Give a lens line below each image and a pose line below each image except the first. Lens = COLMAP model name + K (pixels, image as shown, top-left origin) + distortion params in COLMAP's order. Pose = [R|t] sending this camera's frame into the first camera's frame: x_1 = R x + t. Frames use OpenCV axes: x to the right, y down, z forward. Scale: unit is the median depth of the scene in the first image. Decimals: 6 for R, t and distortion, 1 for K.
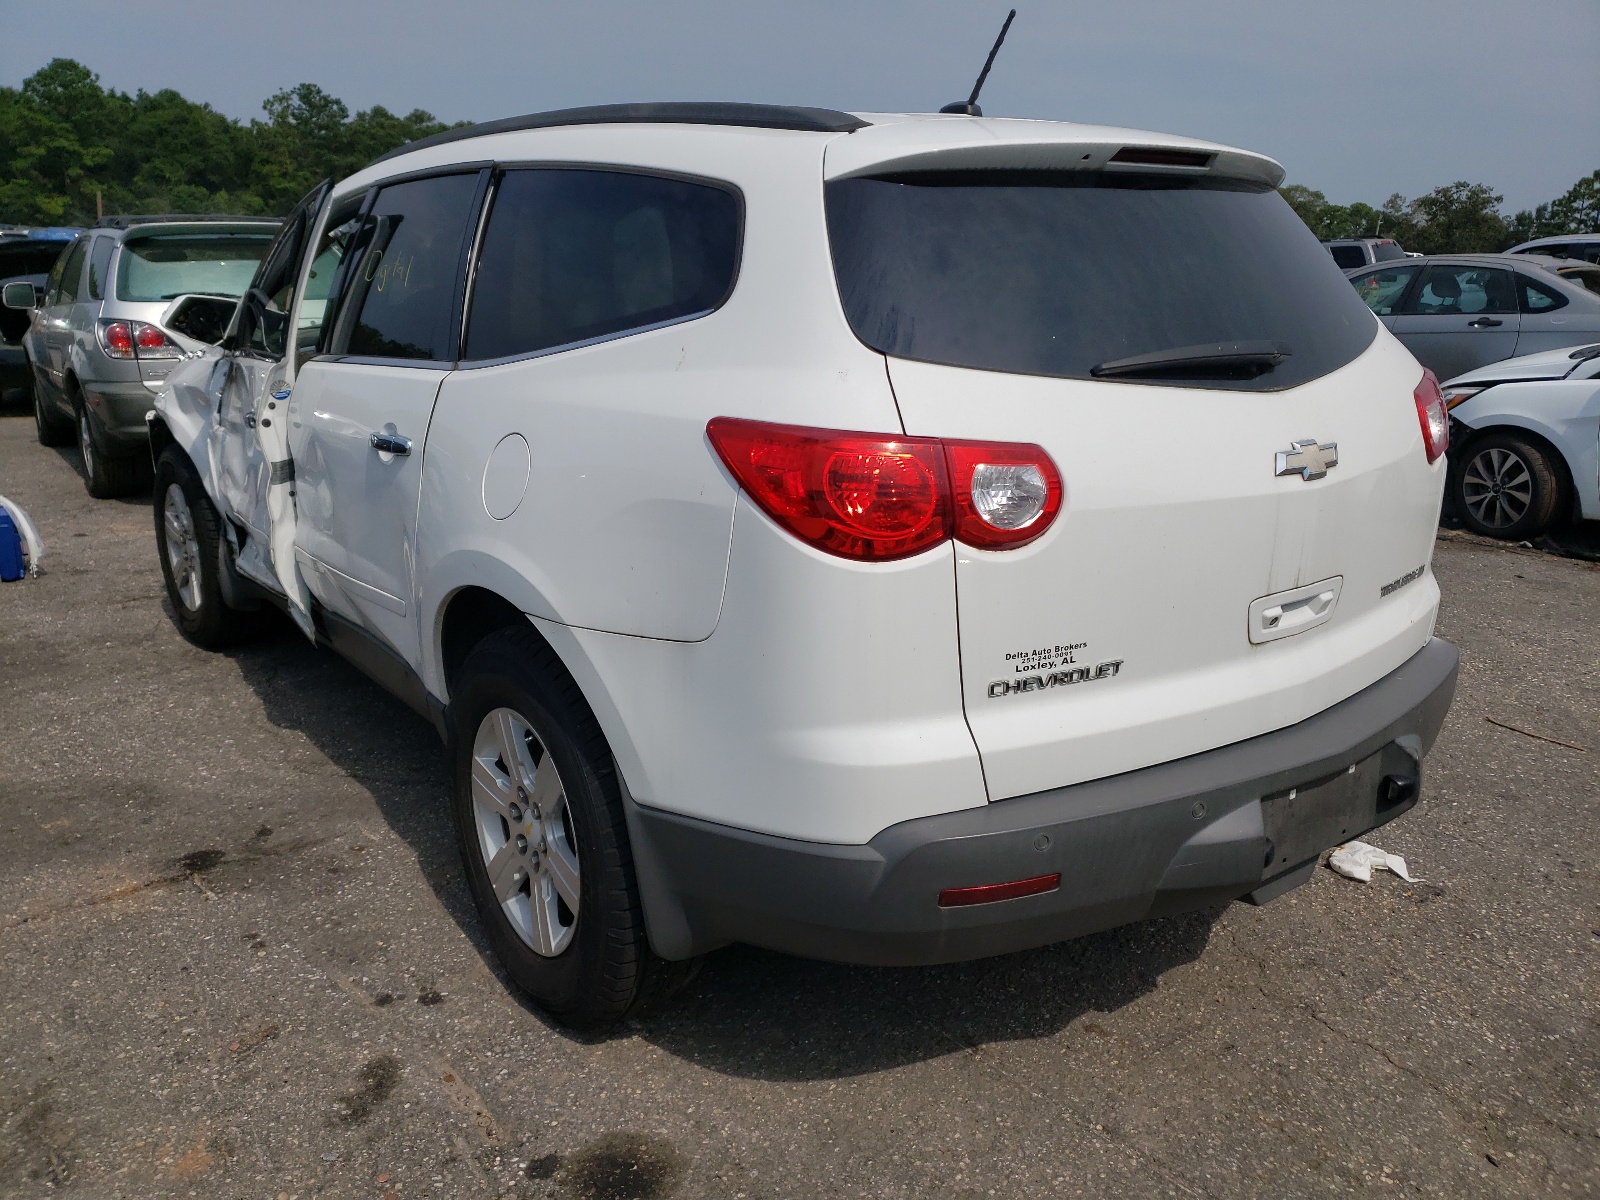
lens RADIAL K [[1212.3, 0, 796.2], [0, 1212.3, 599.2], [0, 0, 1]] dist [0.011840, 0.004999]
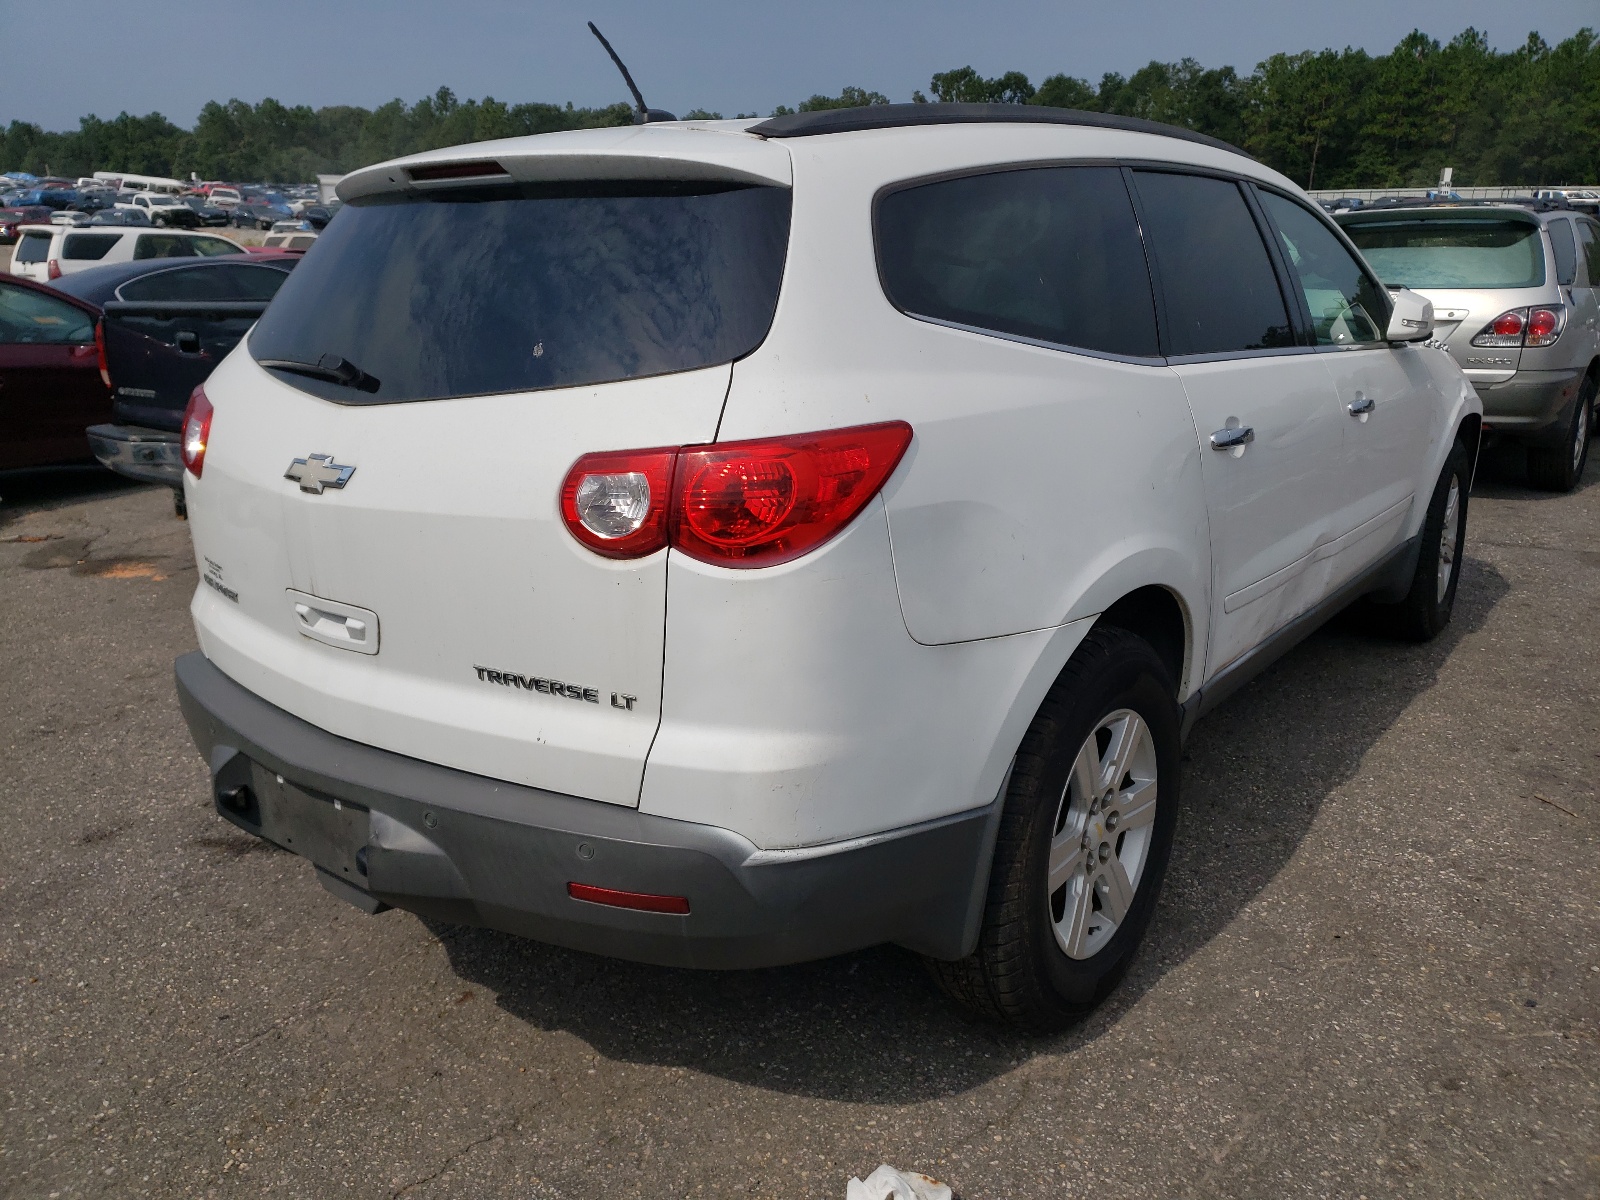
lens RADIAL K [[1212.3, 0, 796.2], [0, 1212.3, 599.2], [0, 0, 1]] dist [0.011840, 0.004999]
pose [[0.292722, 0.271632, -0.916804, 1.194062], [-0.262990, 0.944695, 0.195927, -0.254895], [0.919321, 0.183758, 0.347969, 0.820761]]
